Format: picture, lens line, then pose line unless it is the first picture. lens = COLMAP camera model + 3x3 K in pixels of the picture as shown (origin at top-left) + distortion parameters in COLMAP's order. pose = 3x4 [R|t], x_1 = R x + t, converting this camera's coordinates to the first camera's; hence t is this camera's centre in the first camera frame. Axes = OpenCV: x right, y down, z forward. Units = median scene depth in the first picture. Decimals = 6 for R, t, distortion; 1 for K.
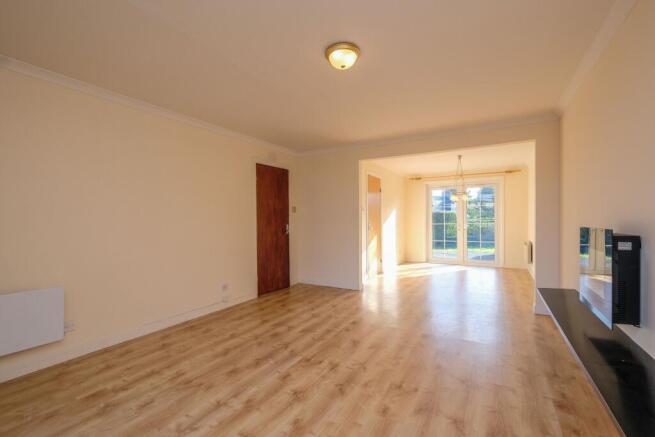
lens RADIAL K [[285.3, 0, 331.1], [0, 285.3, 221.0], [0, 0, 1]] dist [0.000515, 0.000030]
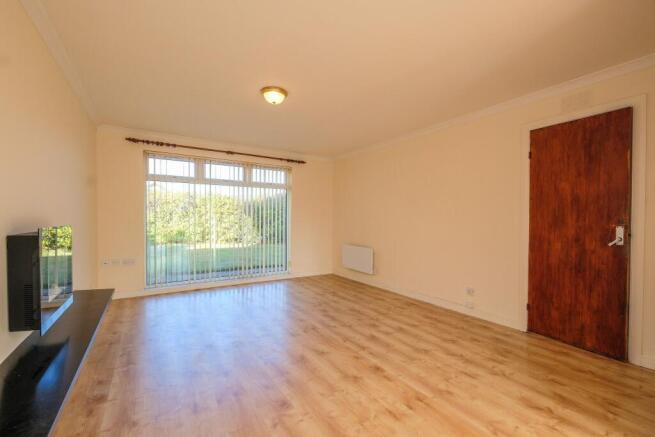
lens RADIAL K [[285.3, 0, 331.1], [0, 285.3, 221.0], [0, 0, 1]] dist [0.000515, 0.000030]
pose [[-0.455993, 0.016842, -0.889824, 0.759769], [-0.003576, 0.999778, 0.020755, -0.008125], [0.889976, 0.012646, -0.455831, 1.255517]]
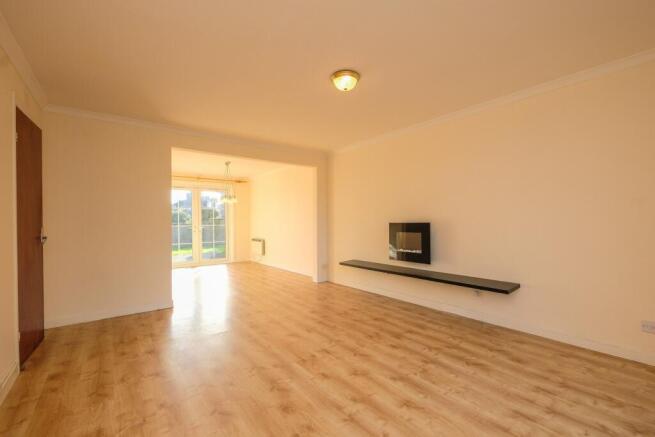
lens RADIAL K [[285.3, 0, 331.1], [0, 285.3, 221.0], [0, 0, 1]] dist [0.000515, 0.000030]
pose [[0.371308, 0.003651, 0.928503, -0.733412], [0.009473, 0.999925, -0.007720, 0.014480], [-0.928462, 0.011662, 0.371245, 0.419073]]
